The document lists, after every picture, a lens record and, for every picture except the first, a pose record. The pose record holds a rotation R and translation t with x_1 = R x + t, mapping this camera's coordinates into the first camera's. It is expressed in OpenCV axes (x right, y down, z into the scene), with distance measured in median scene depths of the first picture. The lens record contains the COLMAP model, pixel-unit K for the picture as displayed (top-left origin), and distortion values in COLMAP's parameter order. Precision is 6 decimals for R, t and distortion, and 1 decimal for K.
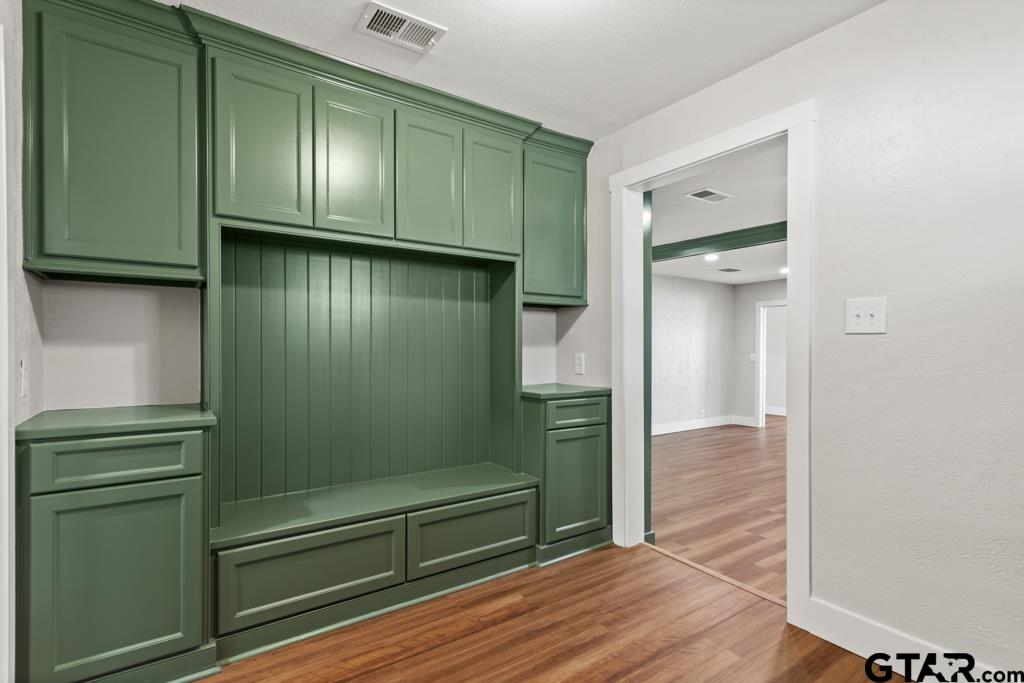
lens RADIAL K [[494.8, 0, 518.3], [0, 494.8, 345.6], [0, 0, 1]] dist [-0.001945, -0.000064]
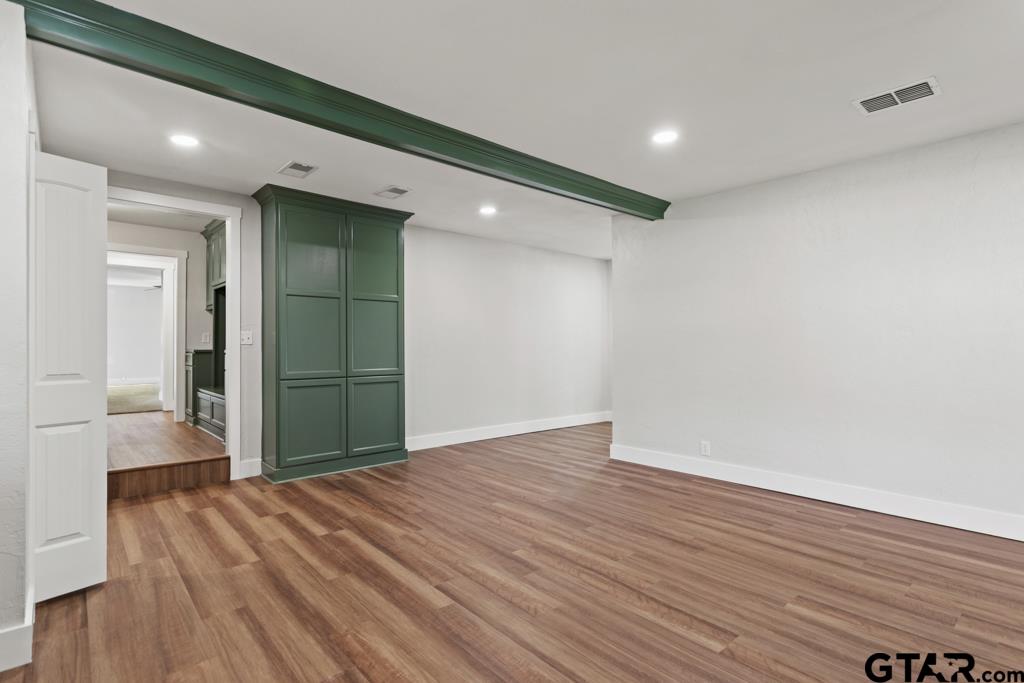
lens RADIAL K [[494.8, 0, 512.7], [0, 494.8, 341.9], [0, 0, 1]] dist [-0.001945, -0.000064]
pose [[0.142977, -0.004766, -0.989714, 1.375852], [0.001473, 0.999988, -0.004603, 0.056477], [0.989725, -0.000799, 0.142983, 1.229520]]
